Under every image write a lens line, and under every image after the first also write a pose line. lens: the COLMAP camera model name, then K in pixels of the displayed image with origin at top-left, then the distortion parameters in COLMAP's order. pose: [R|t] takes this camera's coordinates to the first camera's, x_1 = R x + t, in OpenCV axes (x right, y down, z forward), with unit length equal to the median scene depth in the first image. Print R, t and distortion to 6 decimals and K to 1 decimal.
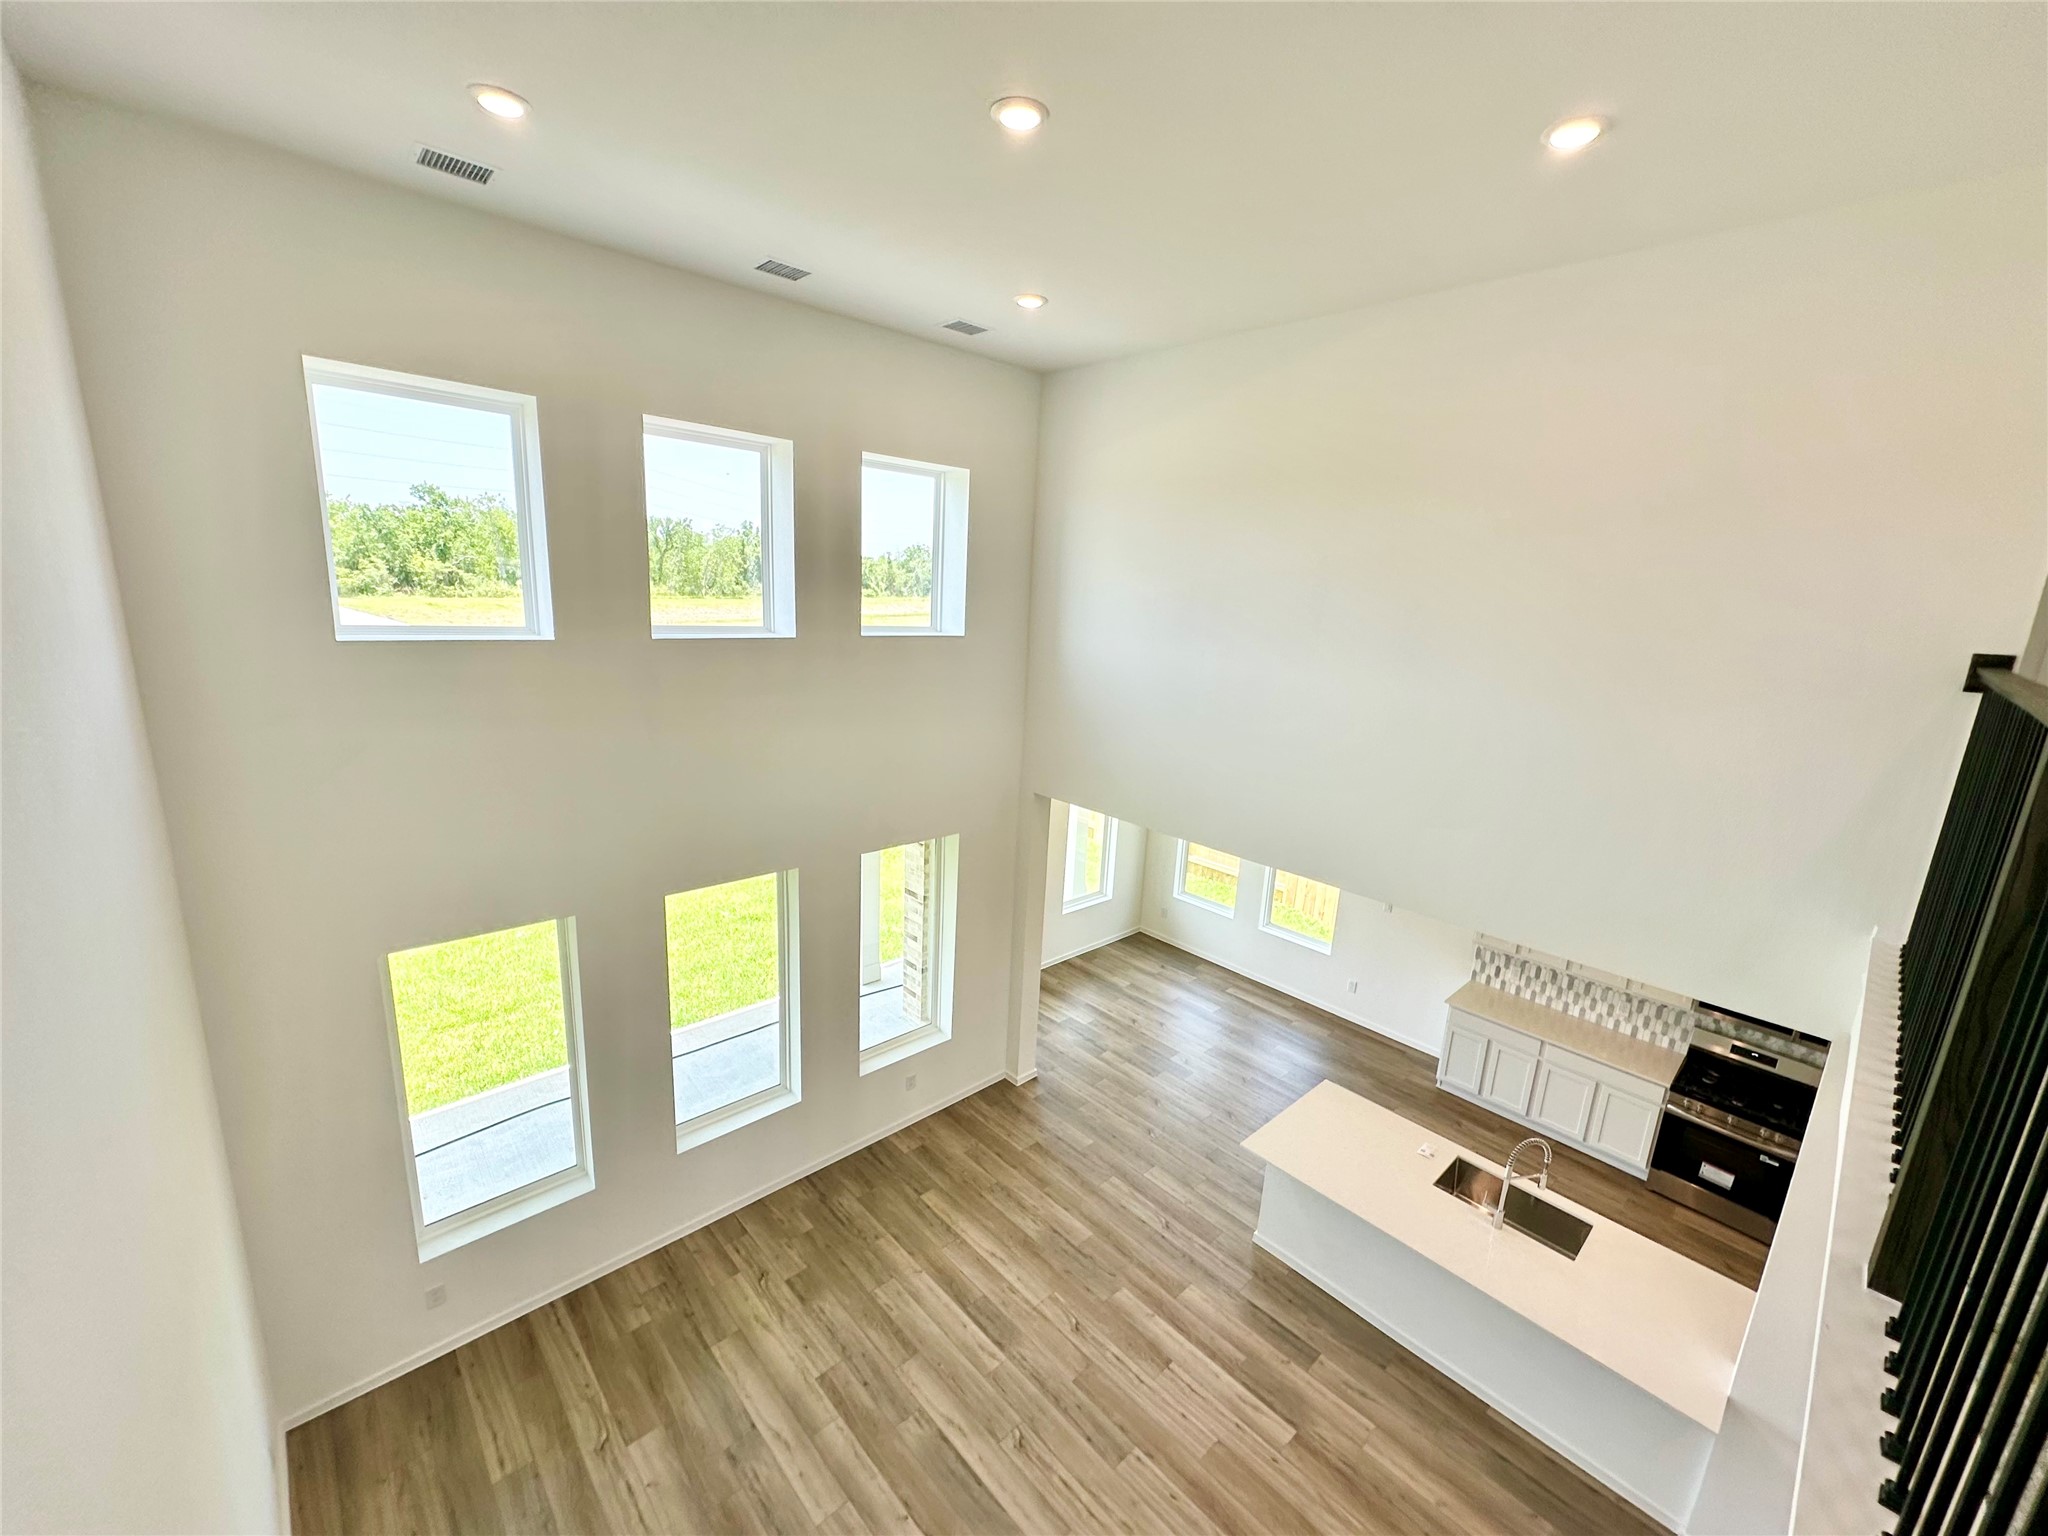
lens RADIAL K [[813.7, 0, 1030.5], [0, 813.7, 769.3], [0, 0, 1]] dist [-0.002455, 0.000000]
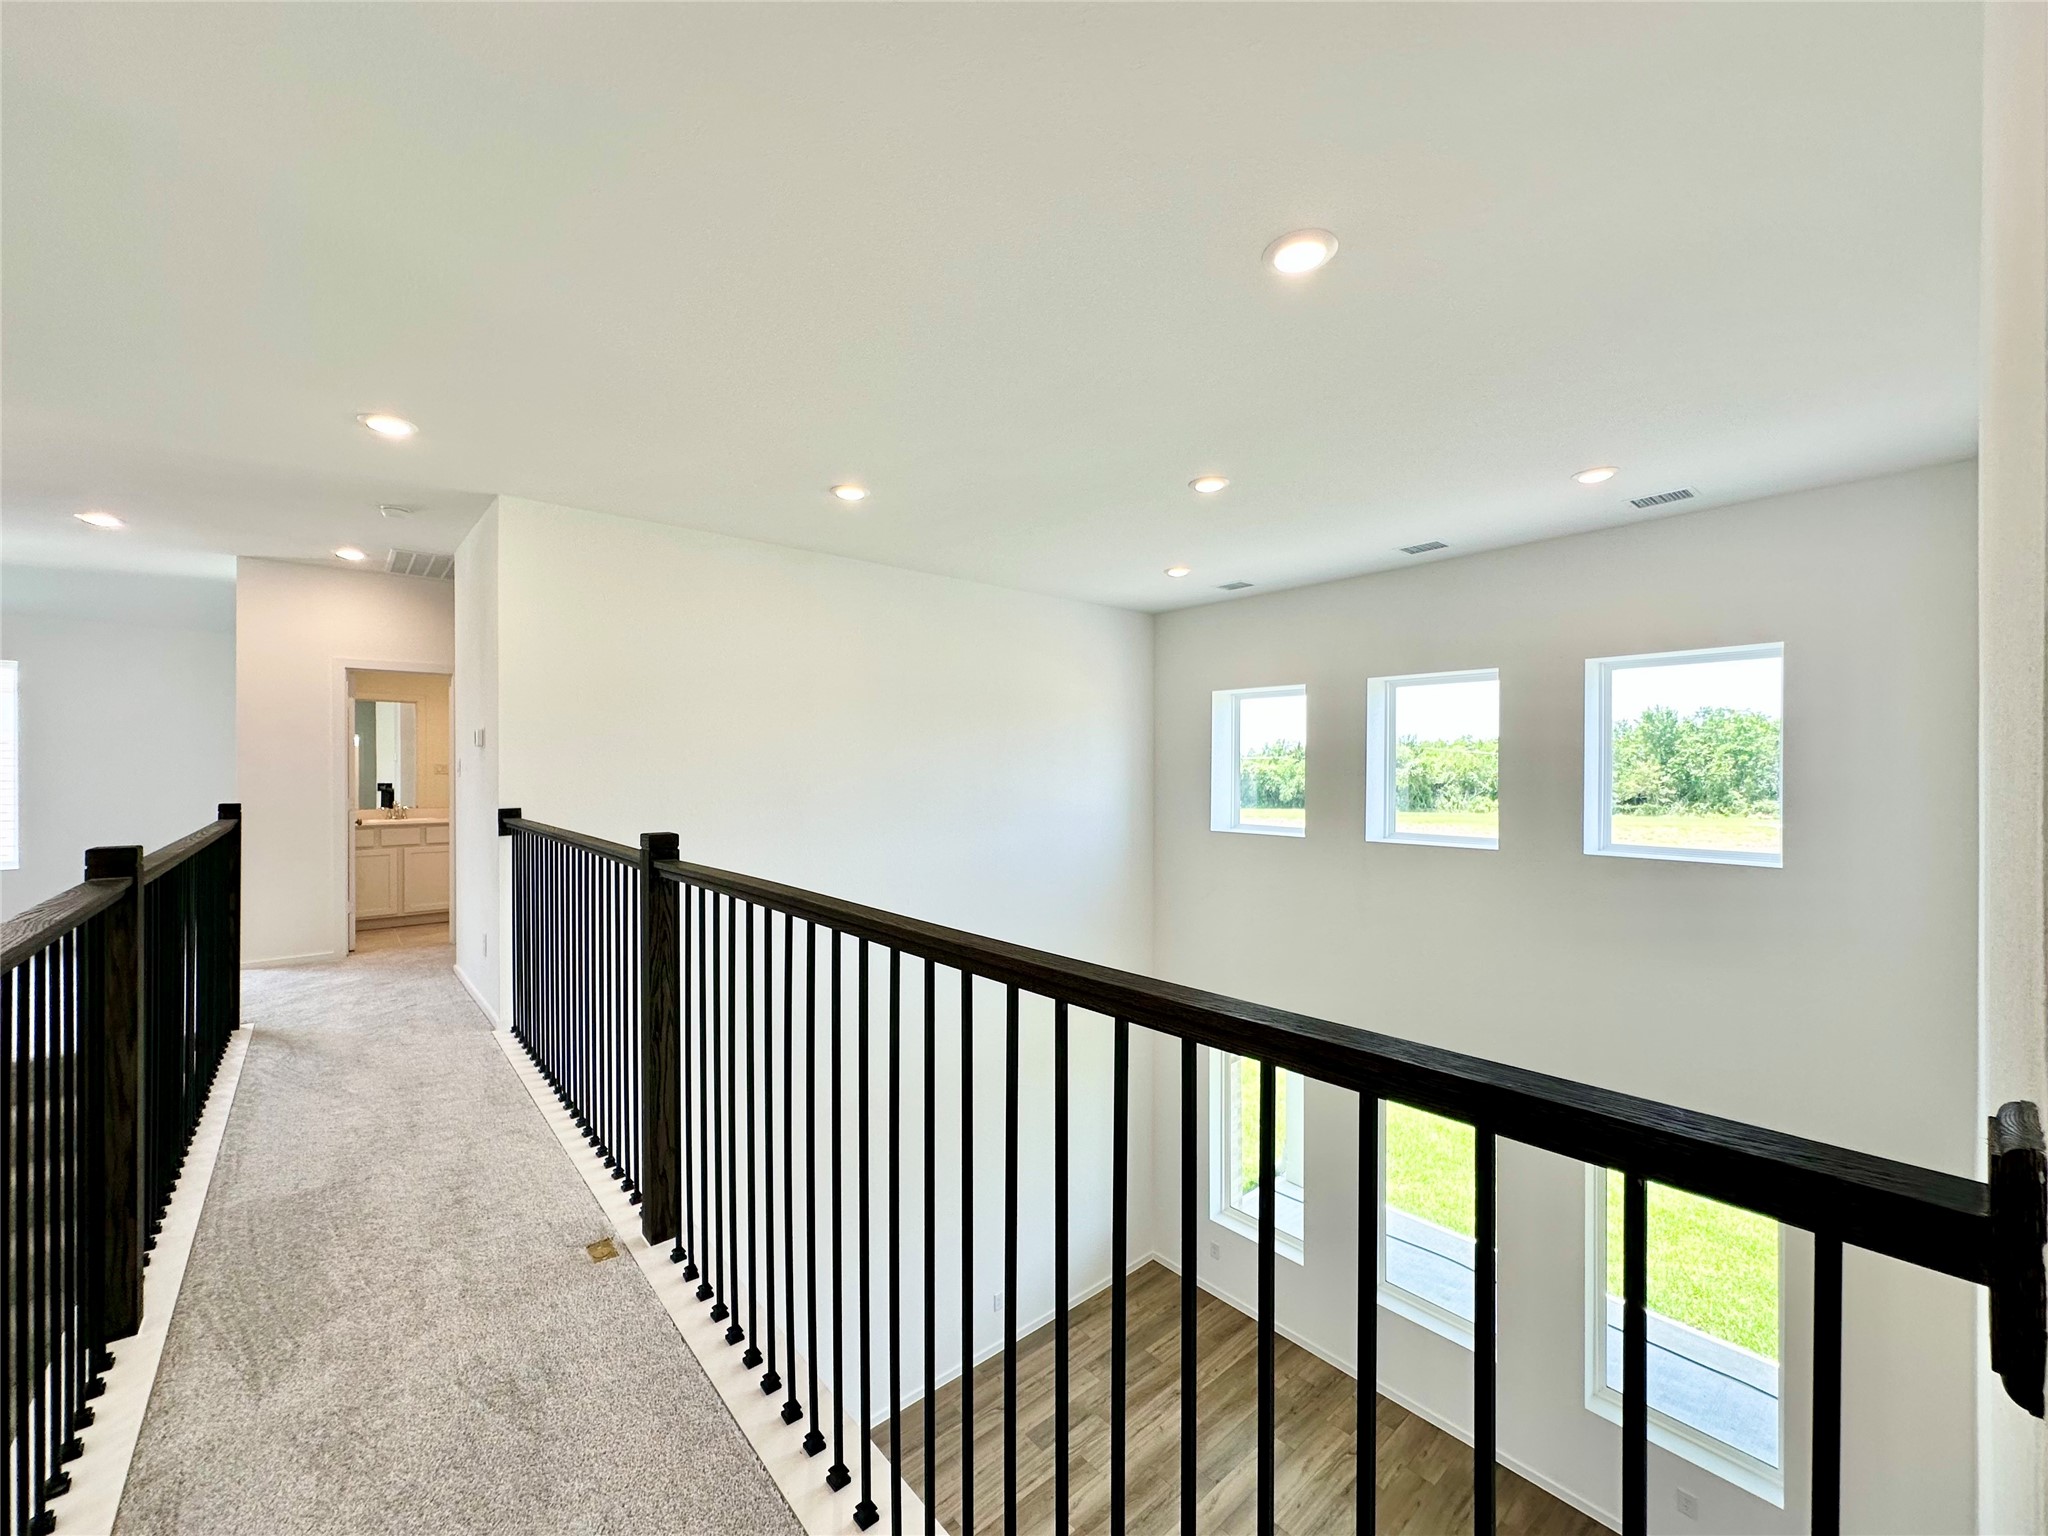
lens RADIAL K [[813.7, 0, 1026.5], [0, 813.7, 769.7], [0, 0, 1]] dist [-0.002455, 0.000000]
pose [[-0.042760, -0.052212, -0.997720, 0.827438], [-0.219350, 0.974759, -0.041610, -0.096426], [0.974709, 0.217070, -0.053133, 0.498986]]
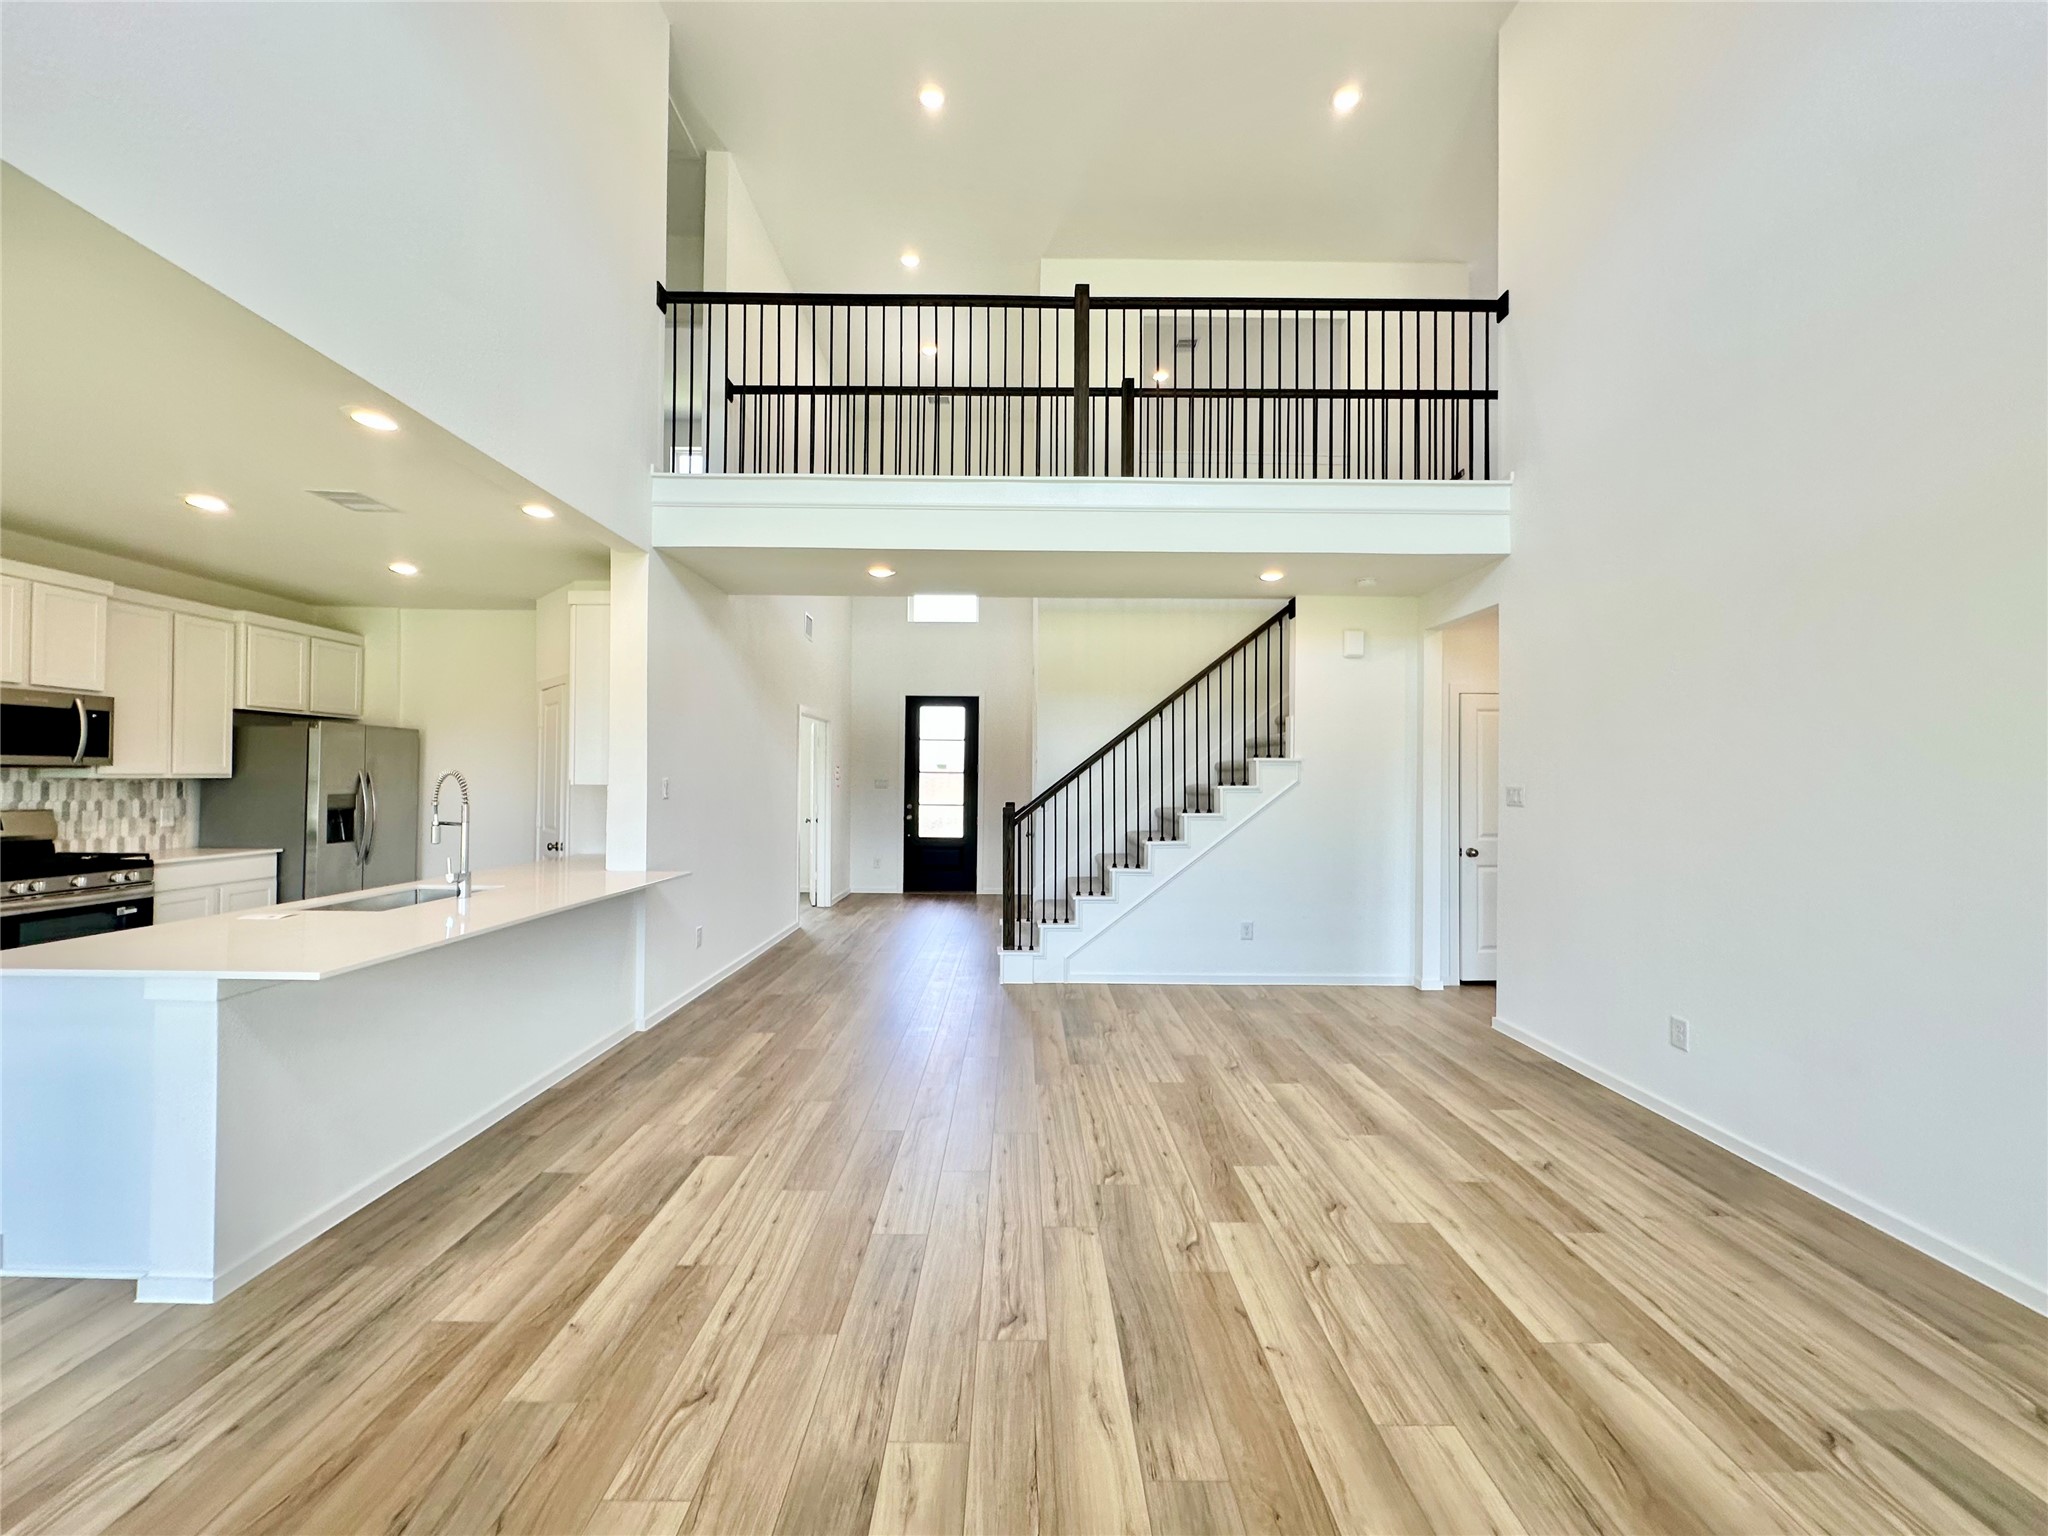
lens RADIAL K [[813.7, 0, 1024.9], [0, 813.7, 773.4], [0, 0, 1]] dist [-0.002455, 0.000000]
pose [[-0.730733, -0.052009, 0.680679, -0.306314], [0.102752, 0.977355, 0.184986, 0.358712], [-0.674886, 0.205117, -0.708841, 1.141607]]
